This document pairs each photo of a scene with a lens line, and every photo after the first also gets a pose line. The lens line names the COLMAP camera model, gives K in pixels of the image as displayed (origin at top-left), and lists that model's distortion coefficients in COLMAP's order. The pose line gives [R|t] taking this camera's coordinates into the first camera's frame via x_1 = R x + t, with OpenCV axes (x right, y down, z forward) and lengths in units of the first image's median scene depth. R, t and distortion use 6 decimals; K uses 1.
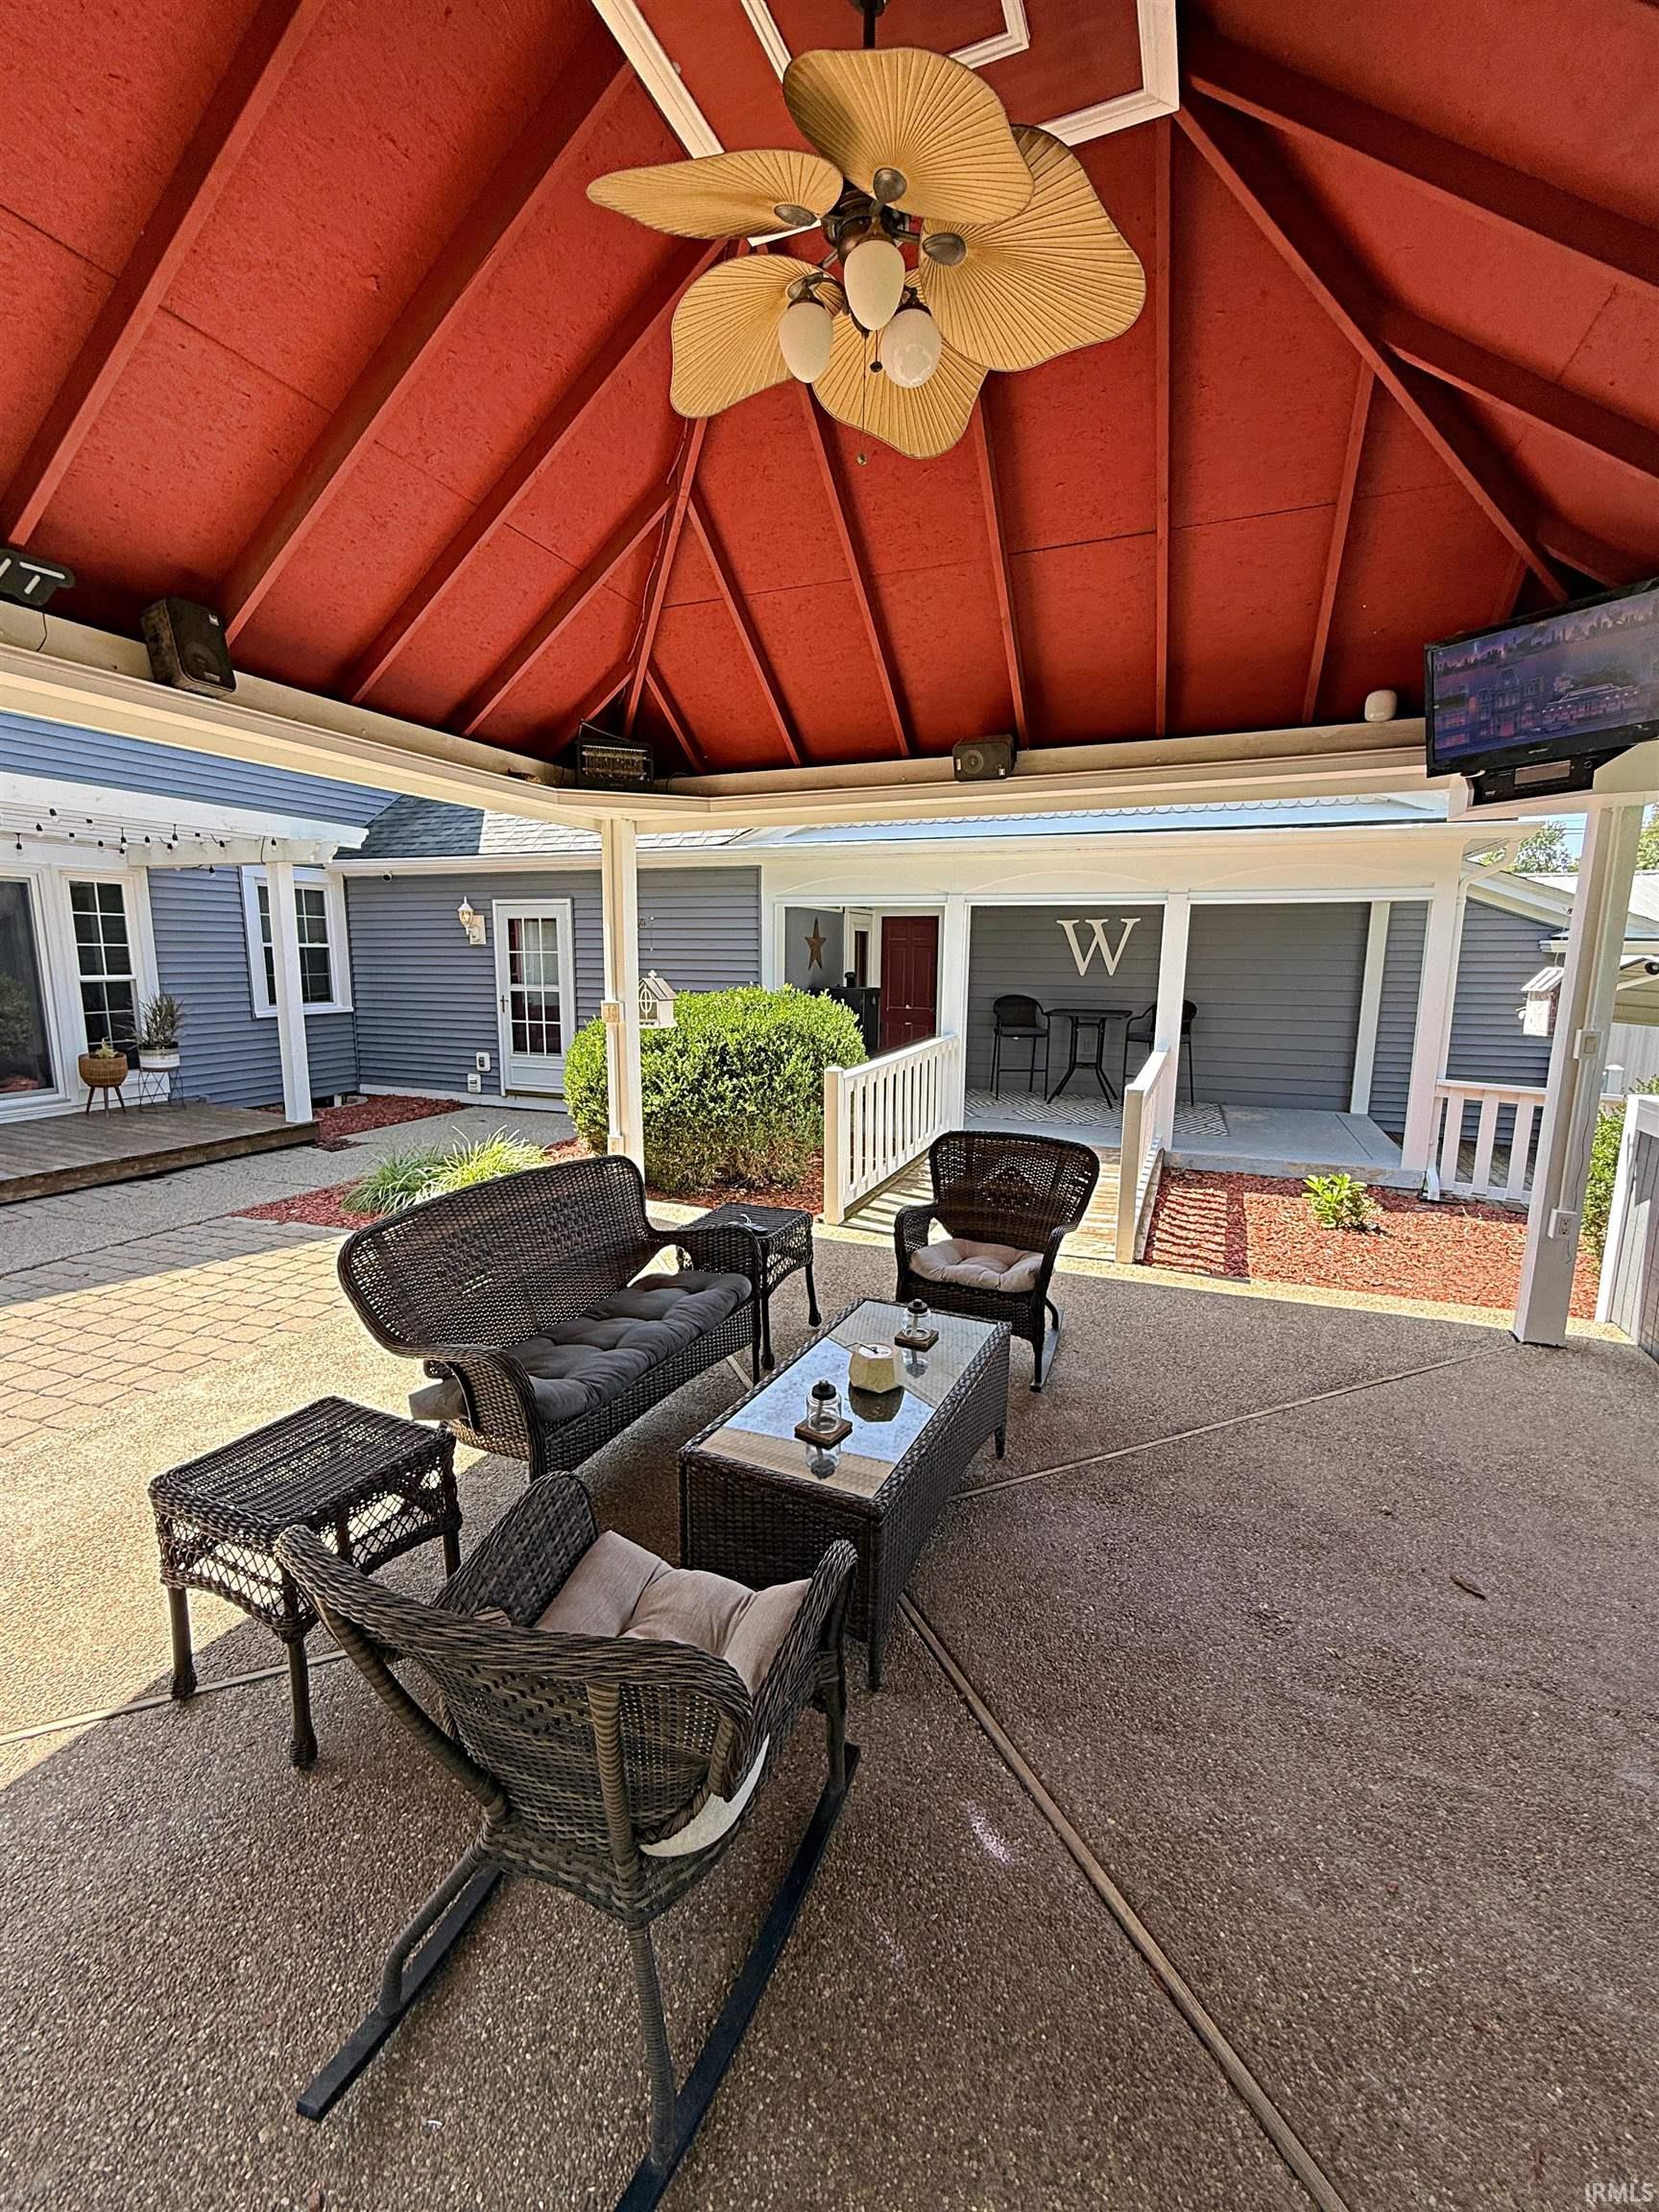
lens RADIAL K [[894.0, 0, 825.7], [0, 894.0, 1099.5], [0, 0, 1]] dist [0.003252, 0.000175]
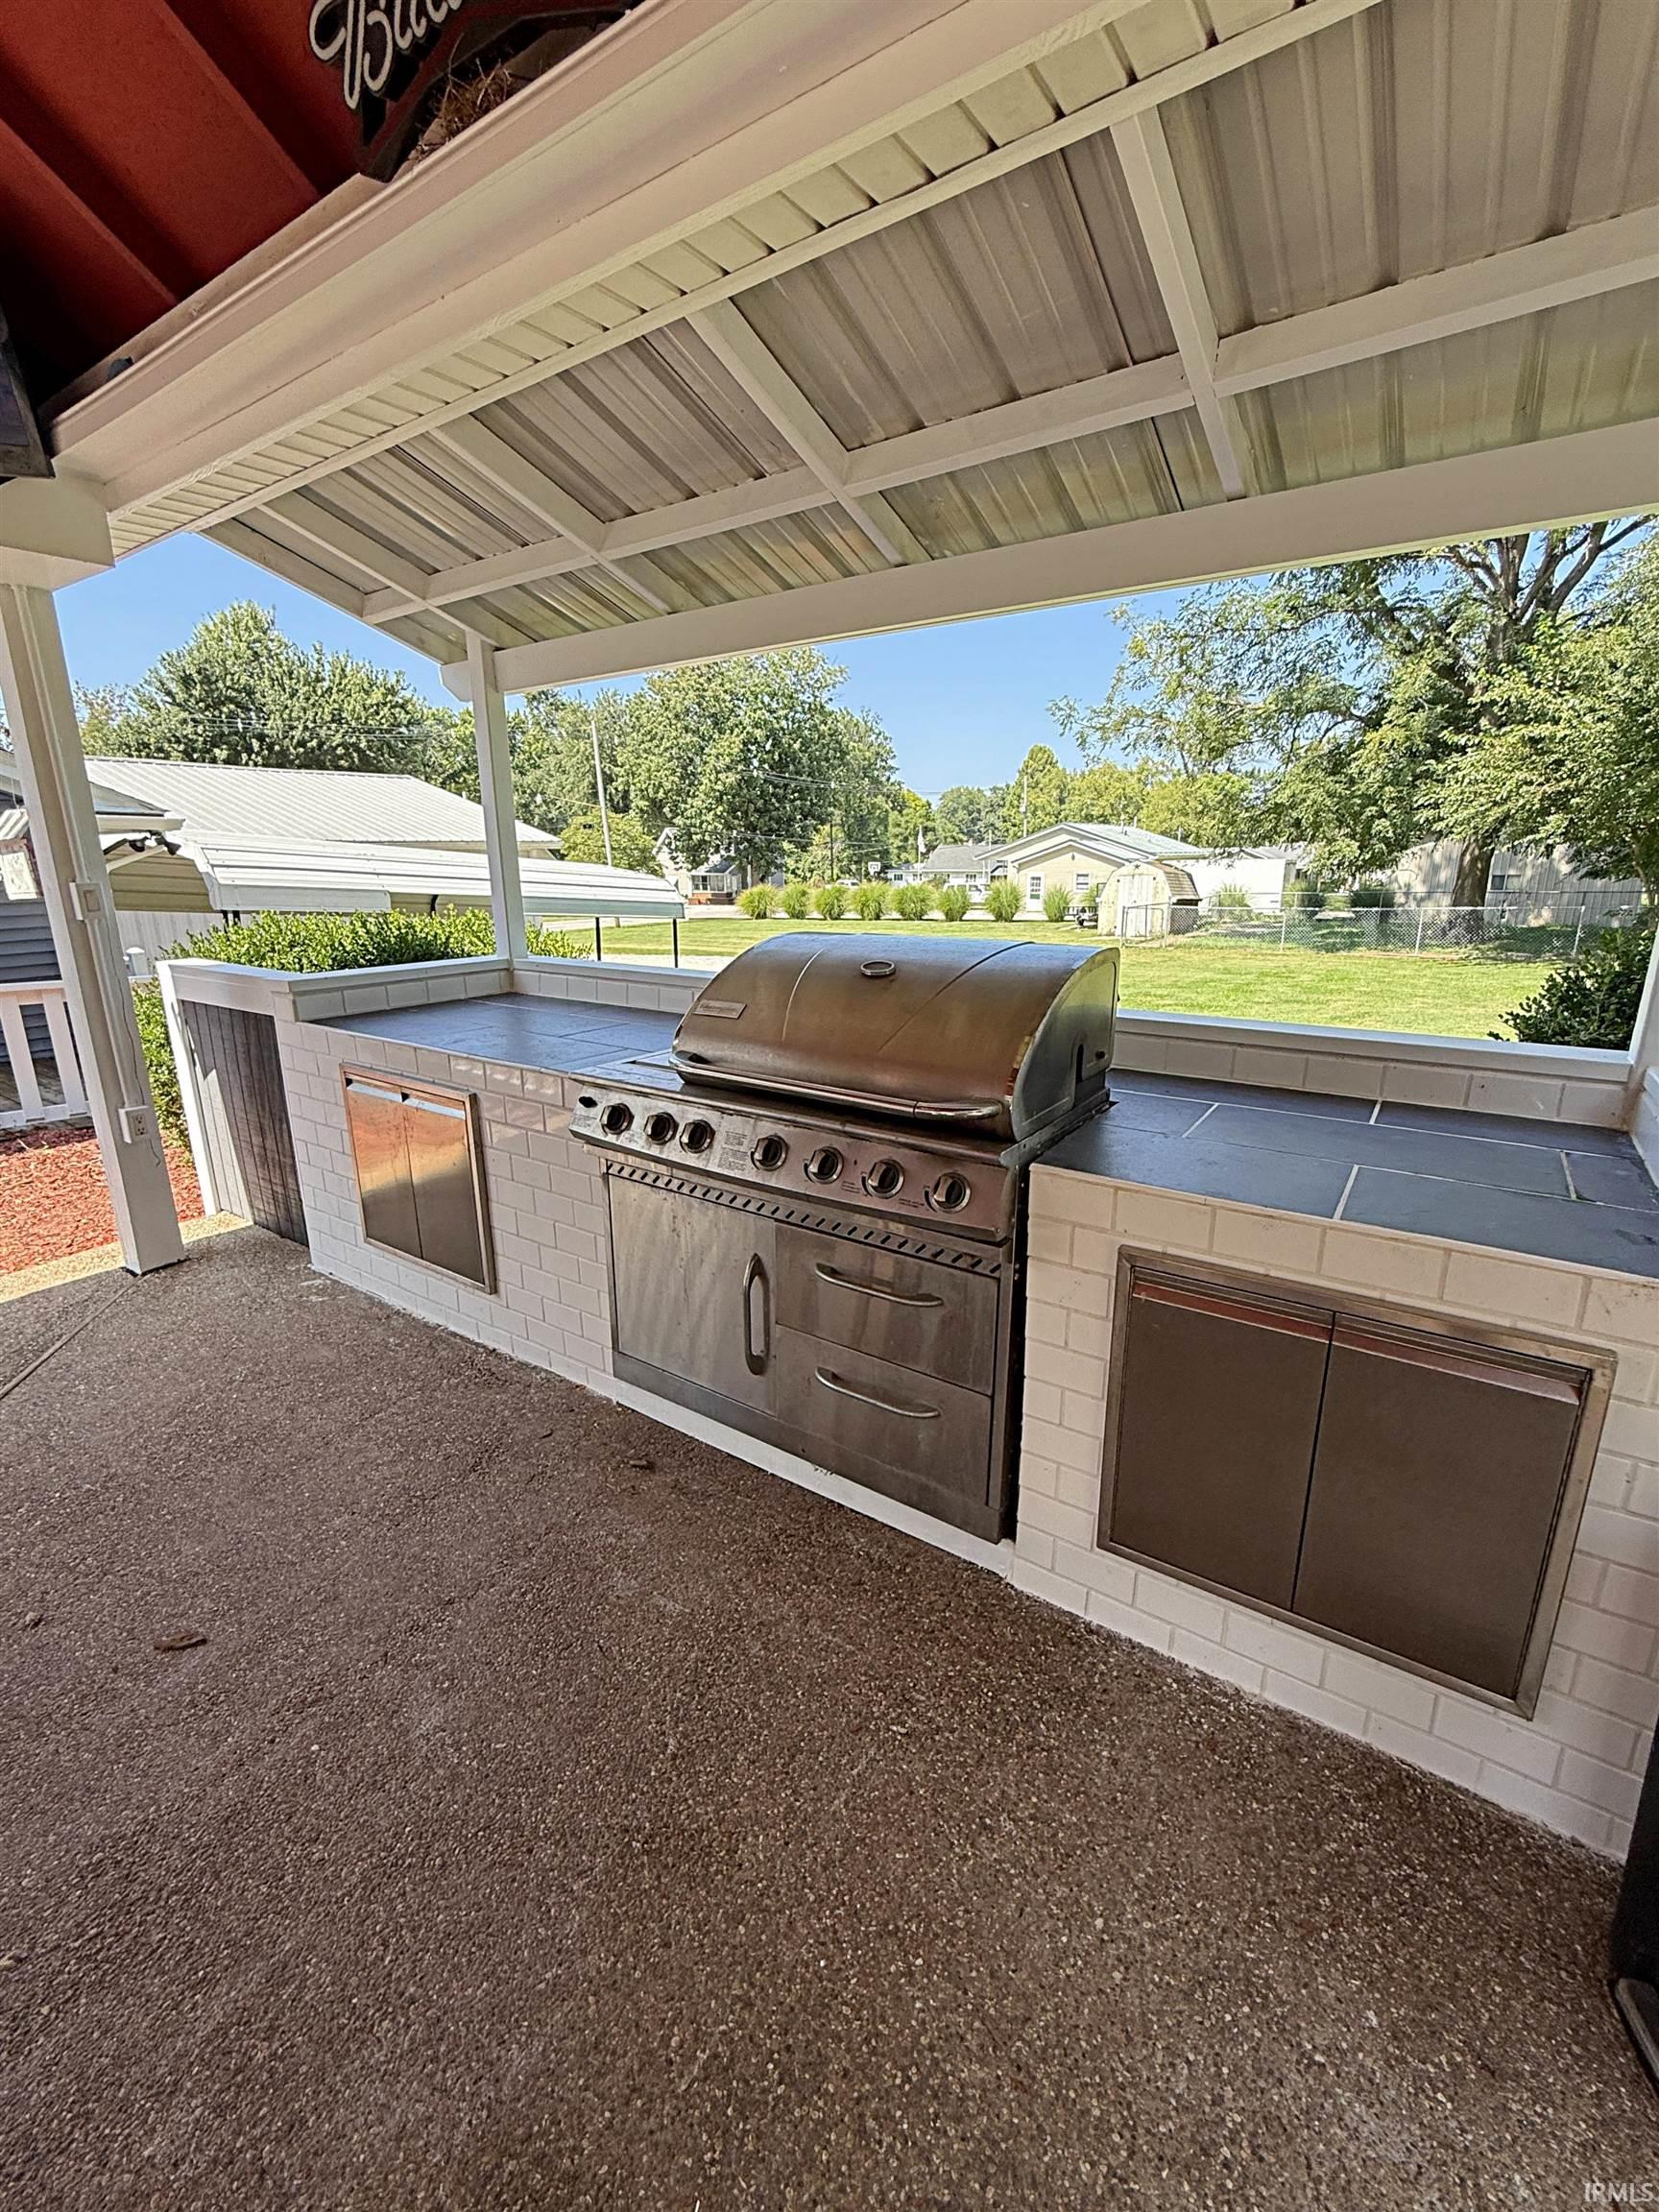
lens RADIAL K [[894.0, 0, 822.8], [0, 894.0, 1097.3], [0, 0, 1]] dist [0.003252, 0.000175]
pose [[0.191850, -0.255772, 0.947510, 0.150524], [0.164193, 0.960201, 0.225953, 0.029729], [-0.967592, 0.112225, 0.226210, 0.178524]]
